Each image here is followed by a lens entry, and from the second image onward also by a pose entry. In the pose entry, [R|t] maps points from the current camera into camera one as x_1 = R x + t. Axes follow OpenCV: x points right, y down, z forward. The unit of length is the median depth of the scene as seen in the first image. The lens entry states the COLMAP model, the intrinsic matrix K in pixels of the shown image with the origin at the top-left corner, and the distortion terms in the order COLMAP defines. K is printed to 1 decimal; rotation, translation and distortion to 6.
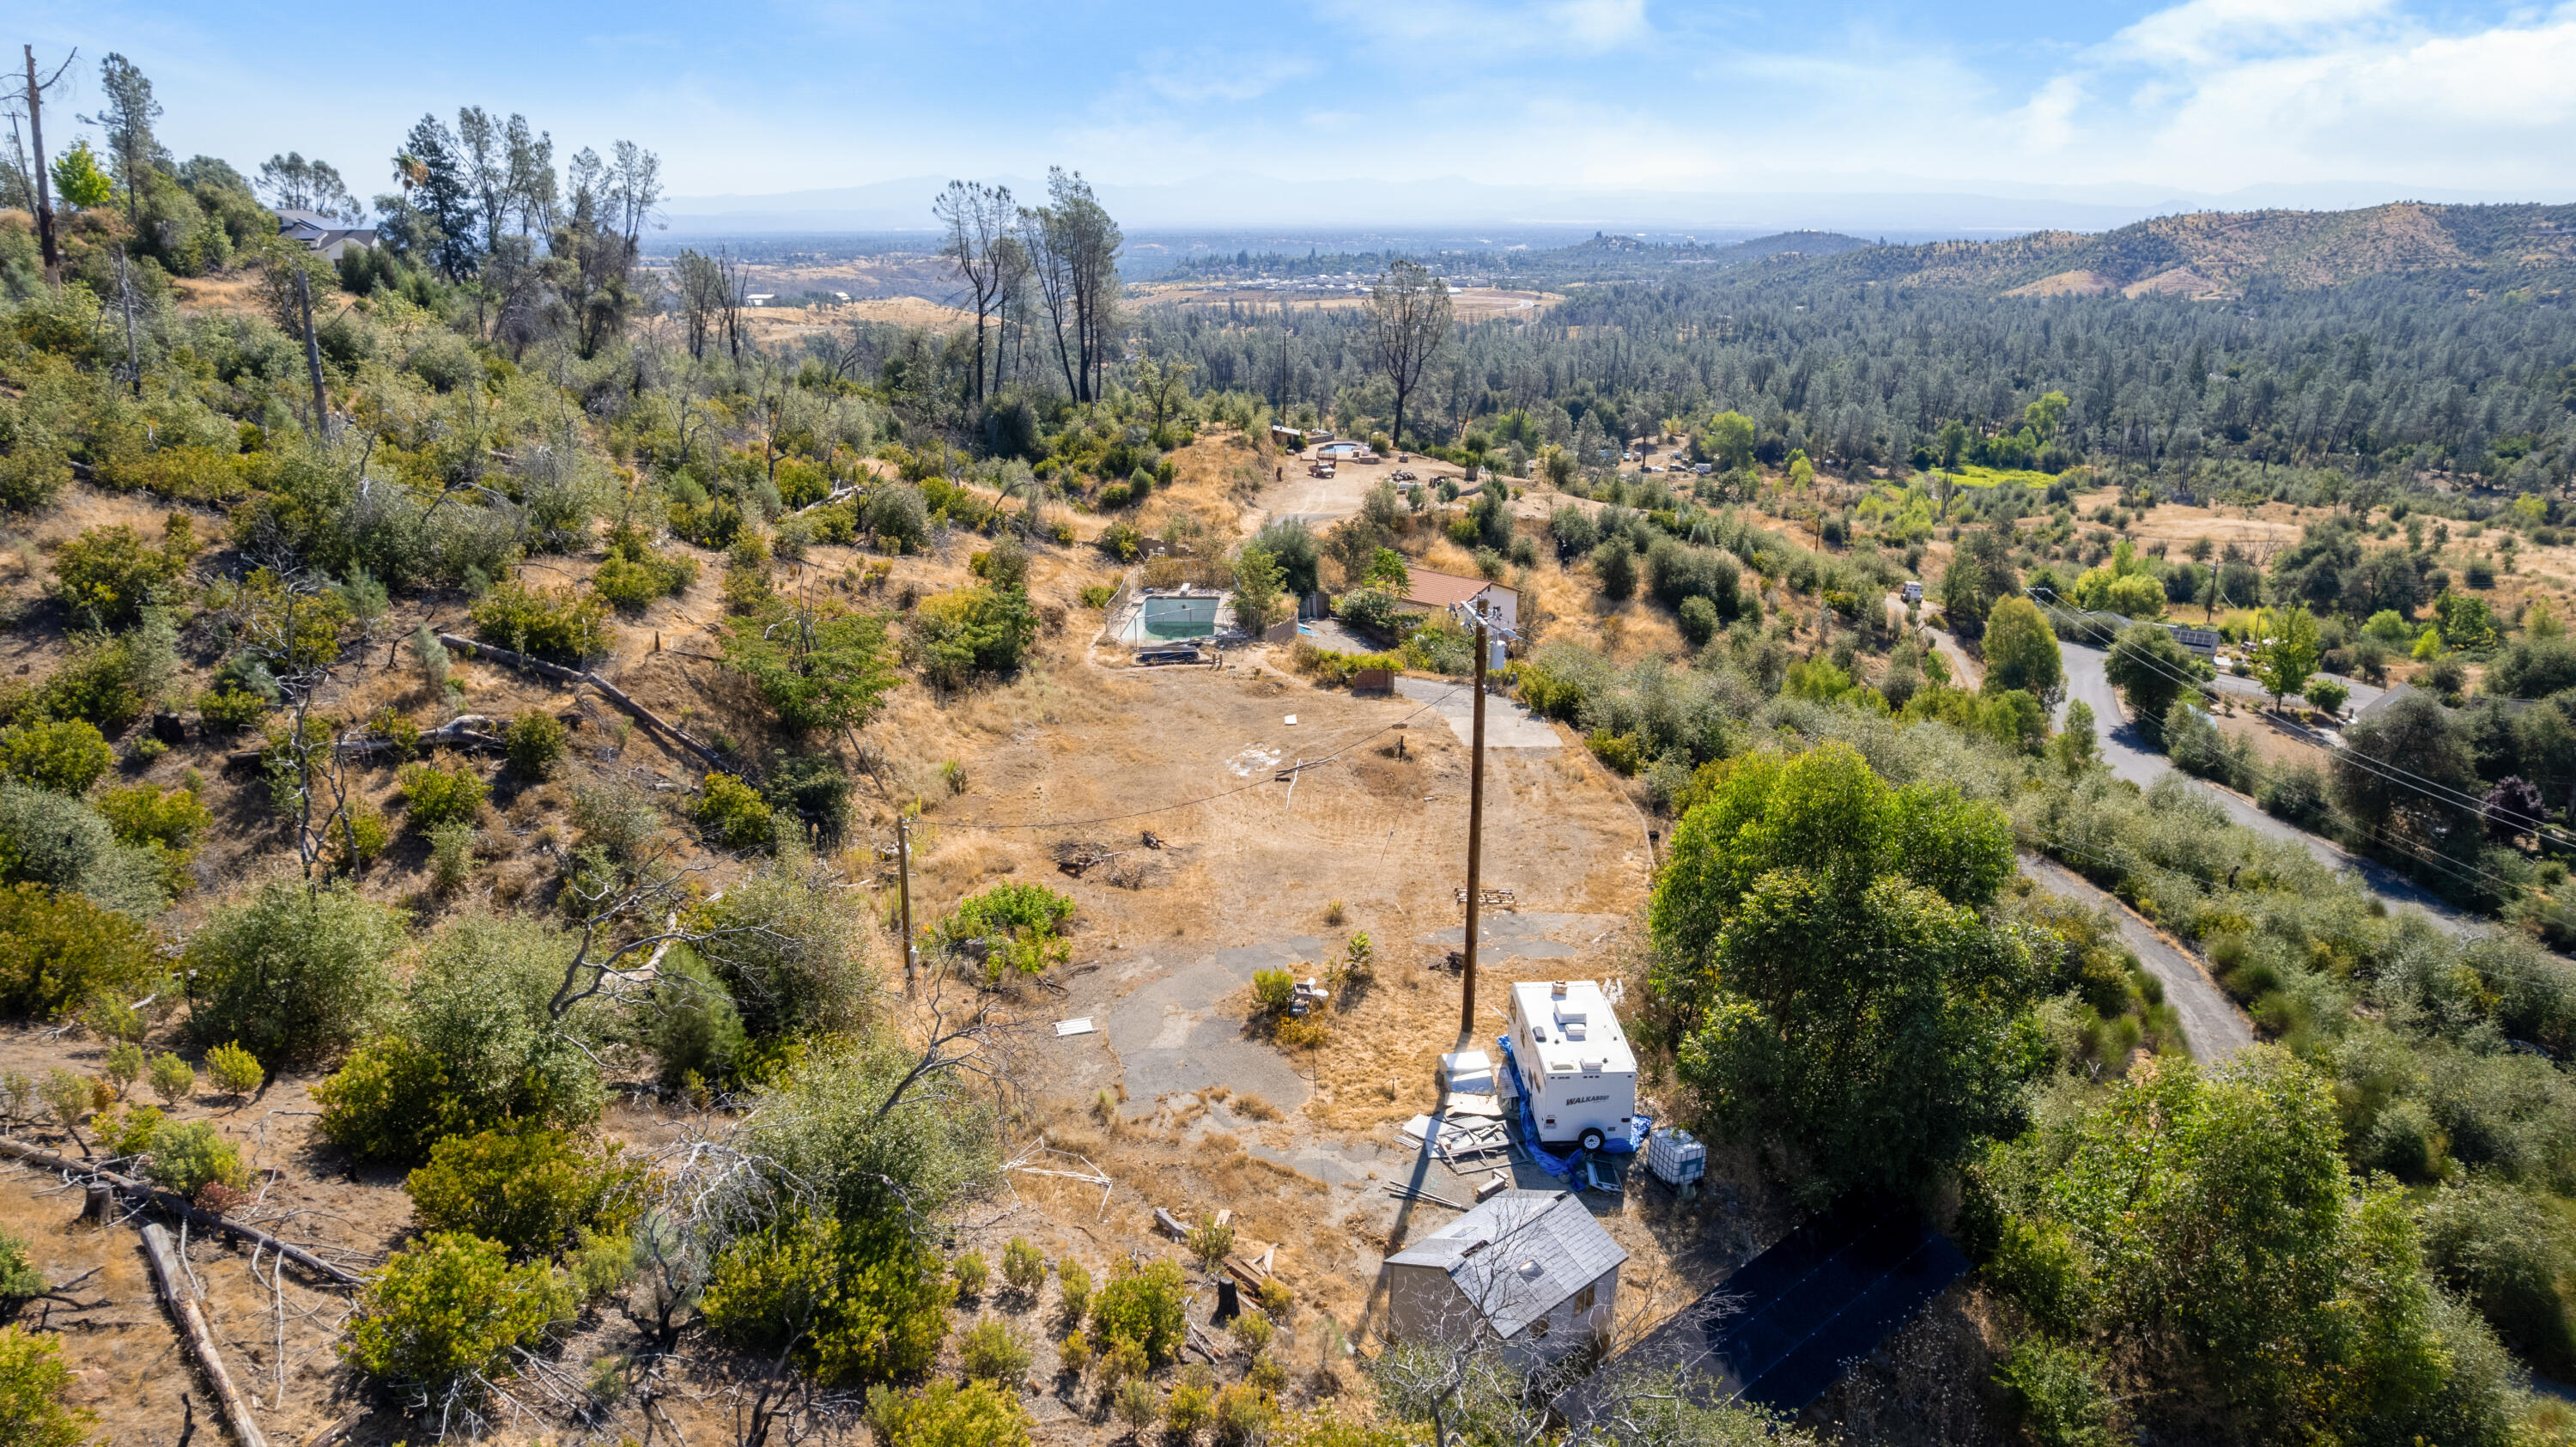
lens RADIAL K [[1708.5, 0, 1292.1], [0, 1708.5, 769.2], [0, 0, 1]] dist [-0.050336, 0.068191]
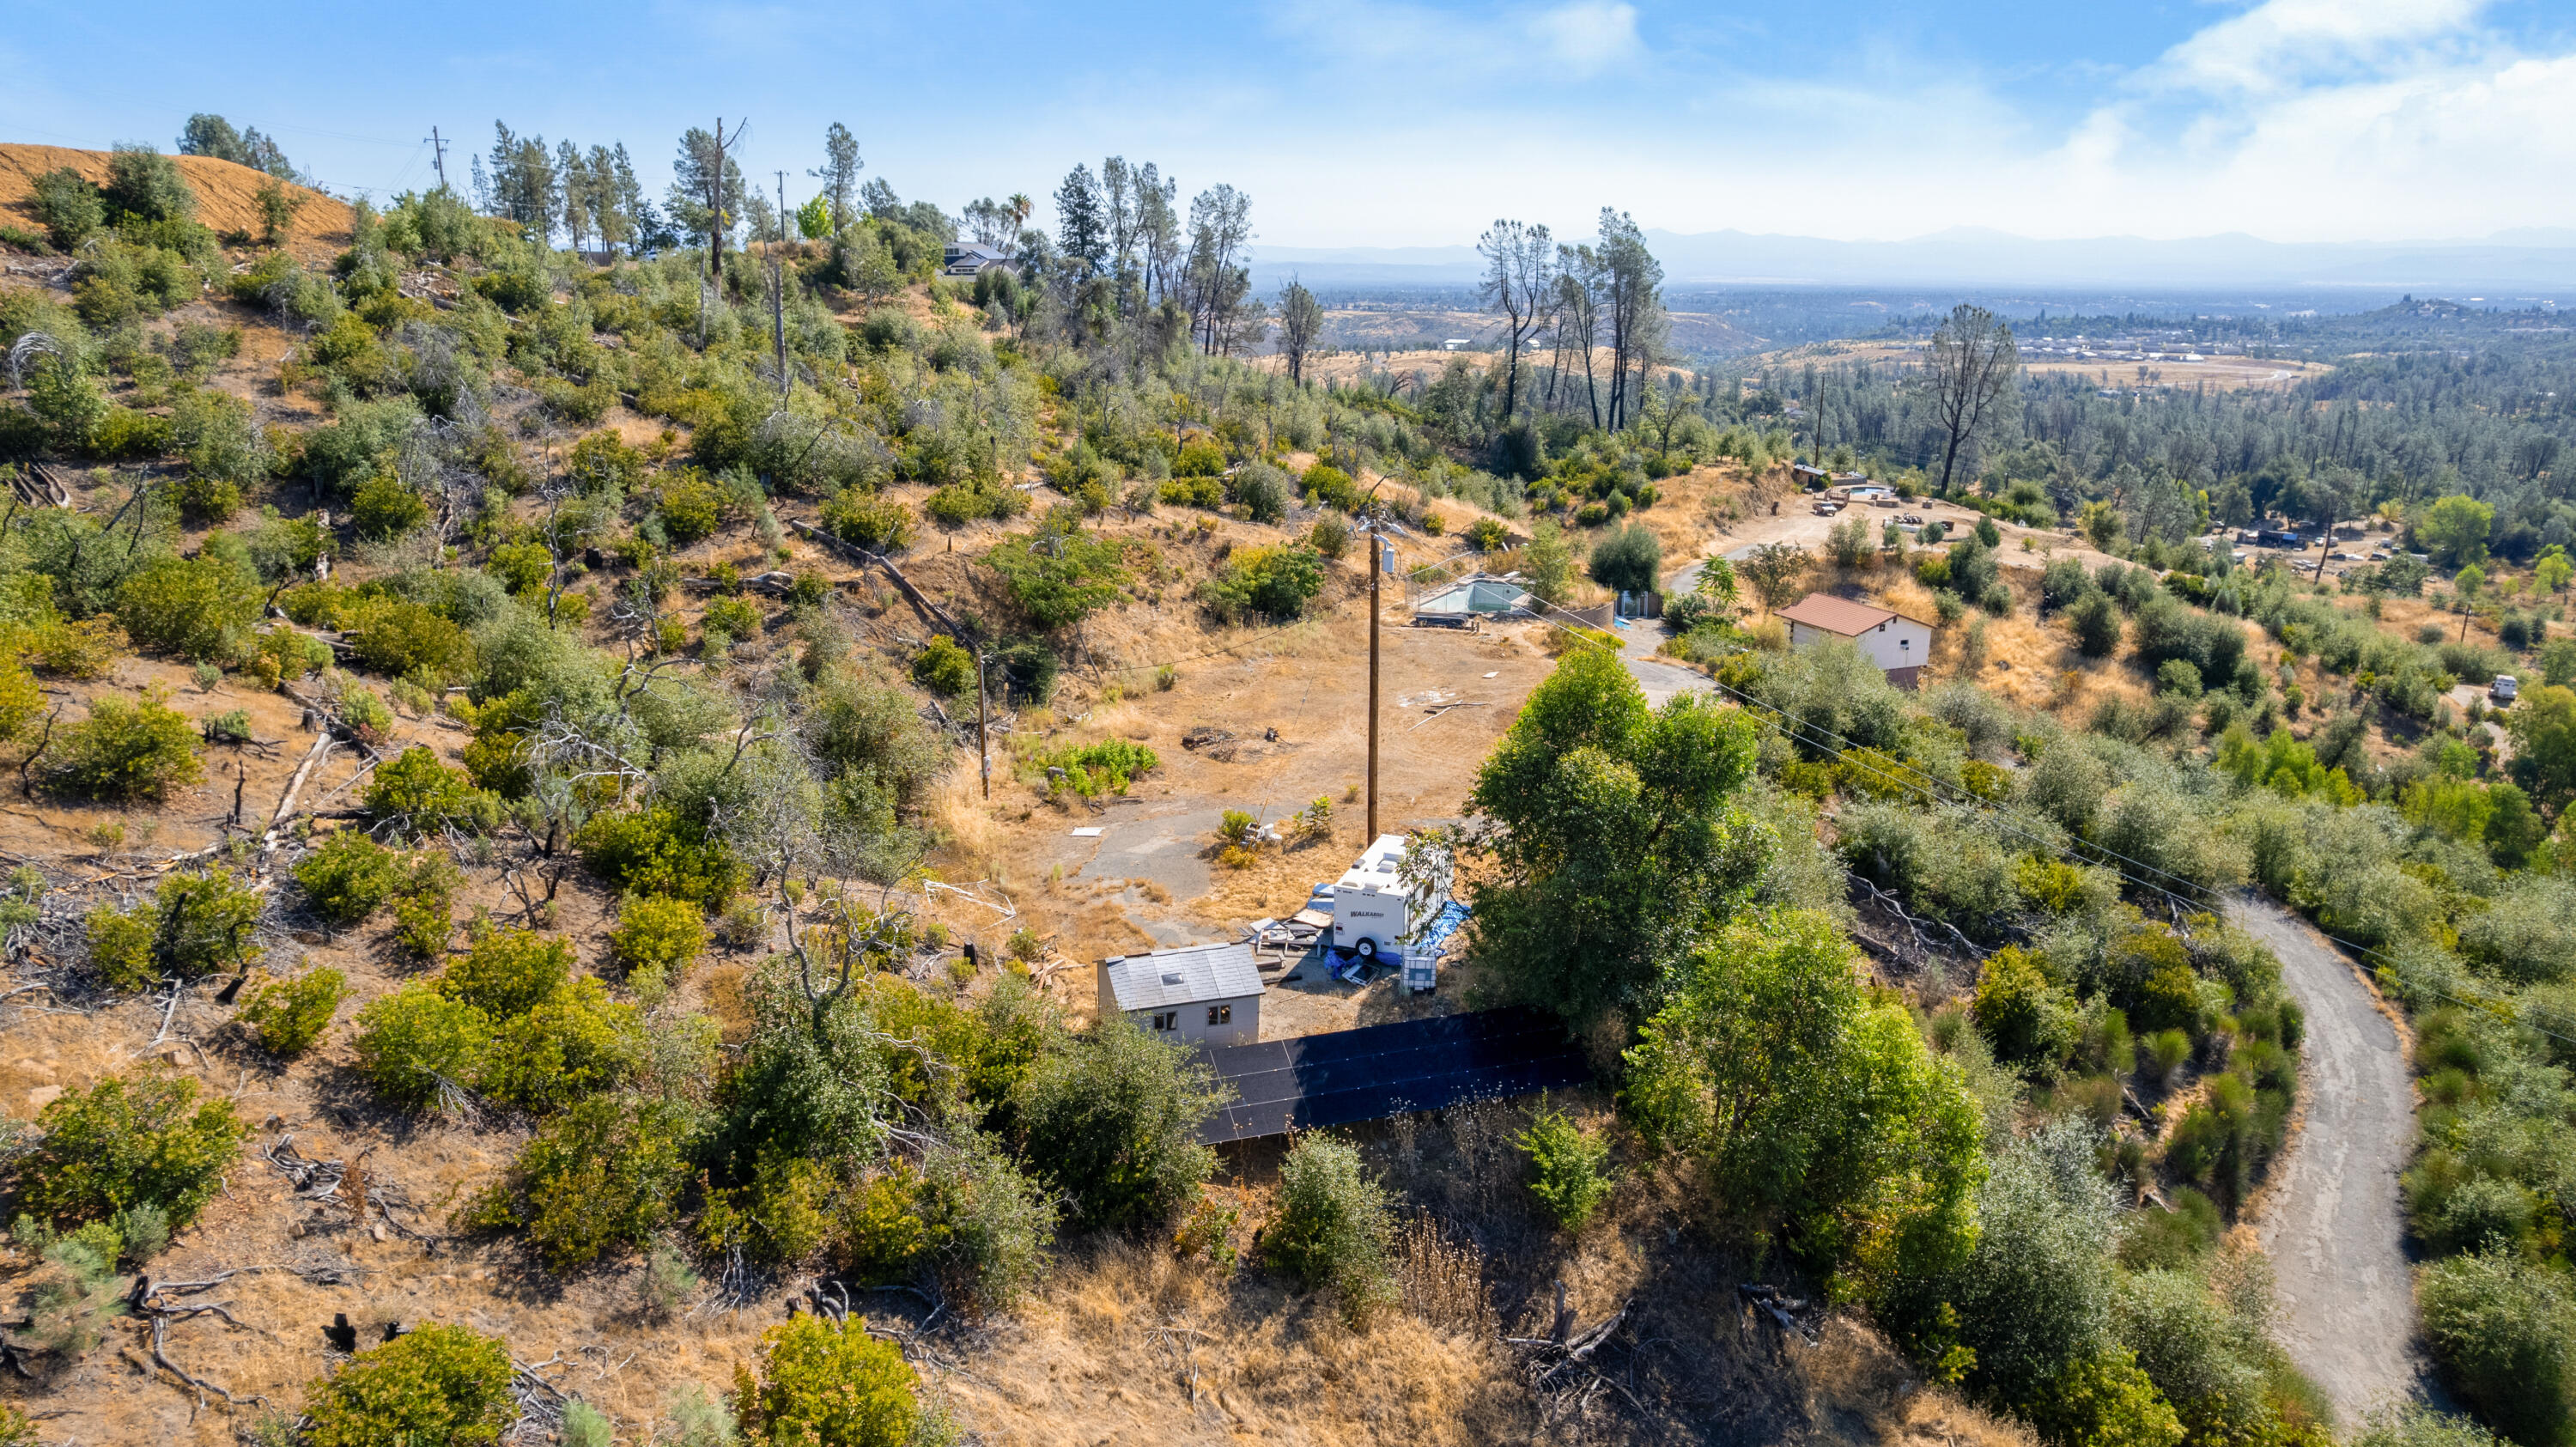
lens RADIAL K [[1739.2, 0, 1288.0], [0, 1739.2, 723.5], [0, 0, 1]] dist [-0.028157, 0.005844]
pose [[0.919741, 0.109201, -0.377030, 0.142743], [-0.130893, 0.990870, -0.032317, 0.026168], [0.370058, 0.079074, 0.925637, -0.049444]]
